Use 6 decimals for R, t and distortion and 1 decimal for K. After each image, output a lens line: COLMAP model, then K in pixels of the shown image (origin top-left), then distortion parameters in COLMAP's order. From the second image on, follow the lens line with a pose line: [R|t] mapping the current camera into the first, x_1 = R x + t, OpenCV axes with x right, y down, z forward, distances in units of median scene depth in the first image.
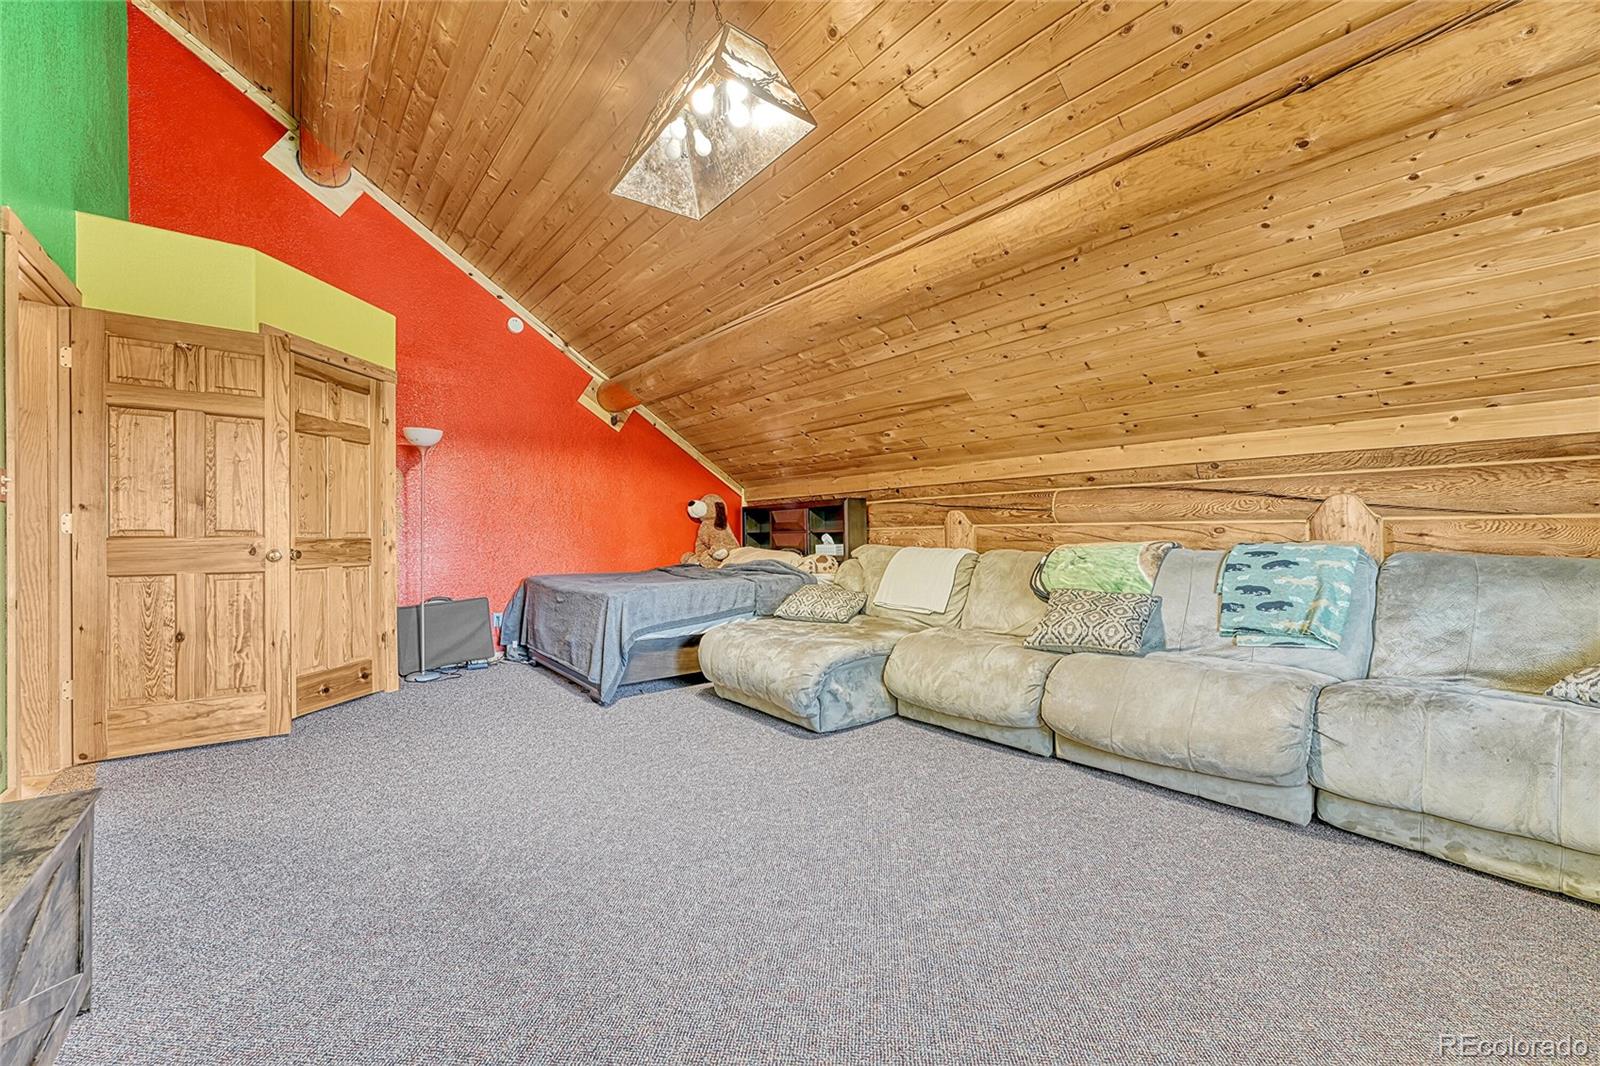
lens RADIAL K [[628.7, 0, 797.1], [0, 628.7, 534.0], [0, 0, 1]] dist [-0.006525, 0.000134]
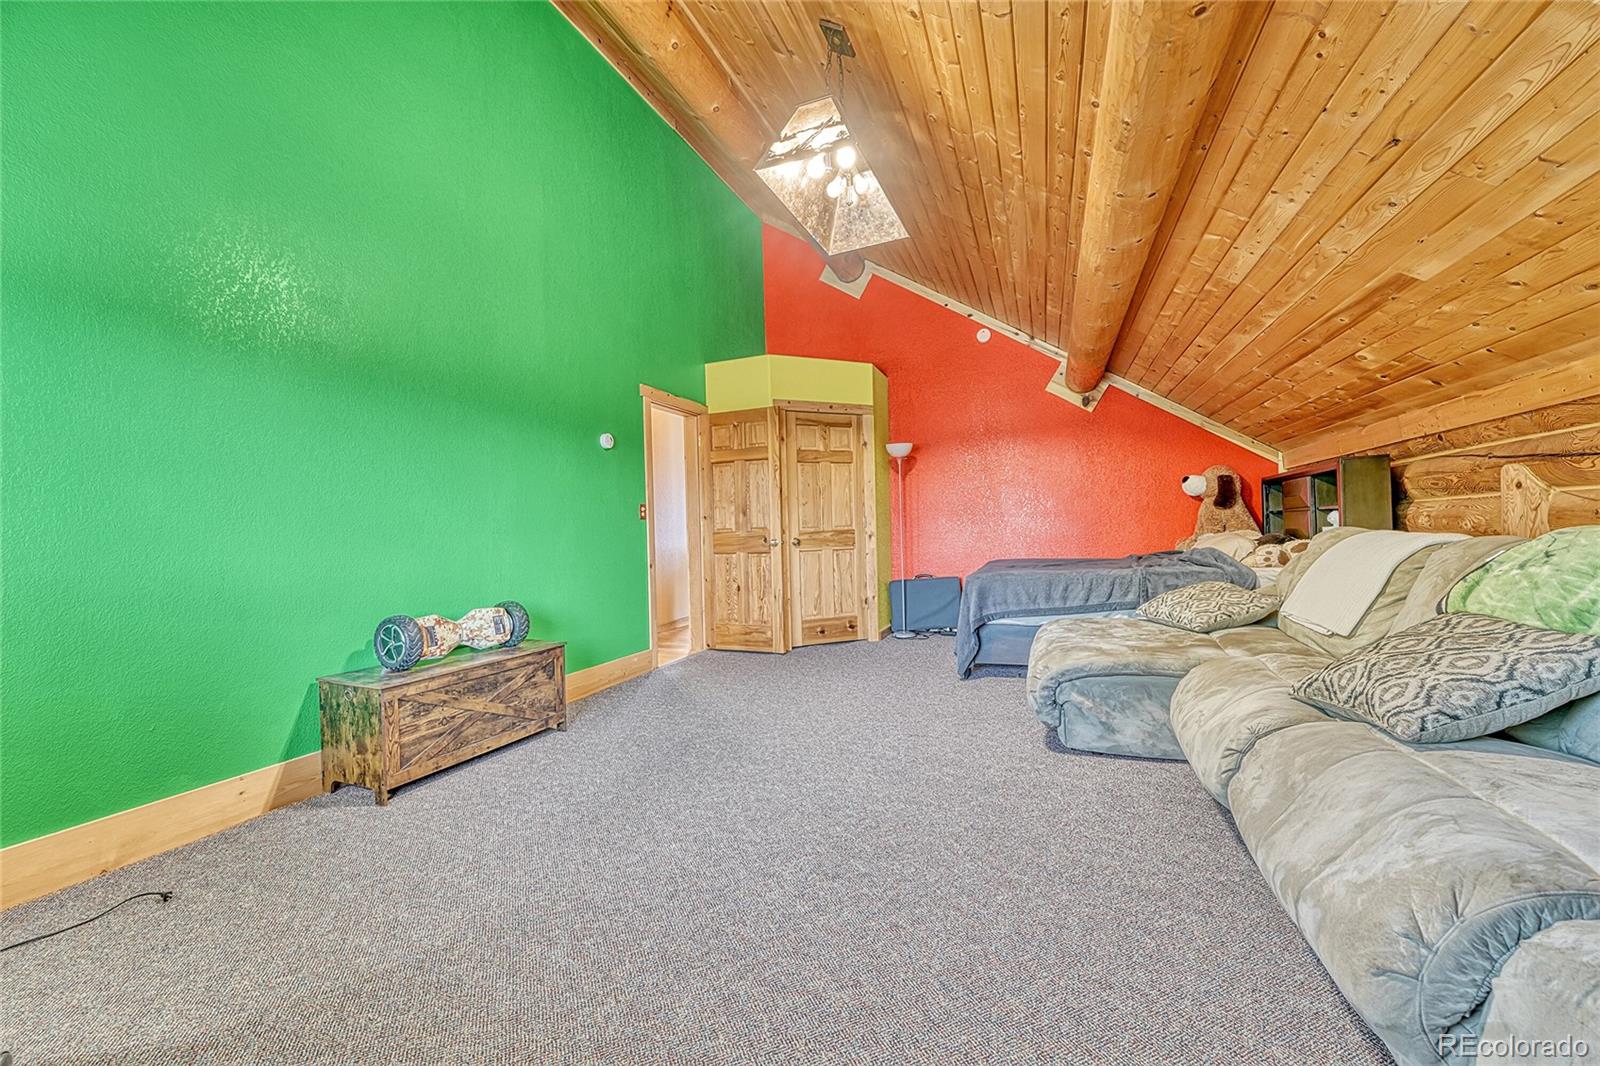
lens RADIAL K [[628.7, 0, 797.9], [0, 628.7, 534.1], [0, 0, 1]] dist [-0.006525, 0.000134]
pose [[0.491210, -0.006530, -0.871017, 0.480397], [0.033241, 0.999384, 0.011255, -0.003034], [0.870407, -0.034482, 0.491124, 0.197381]]
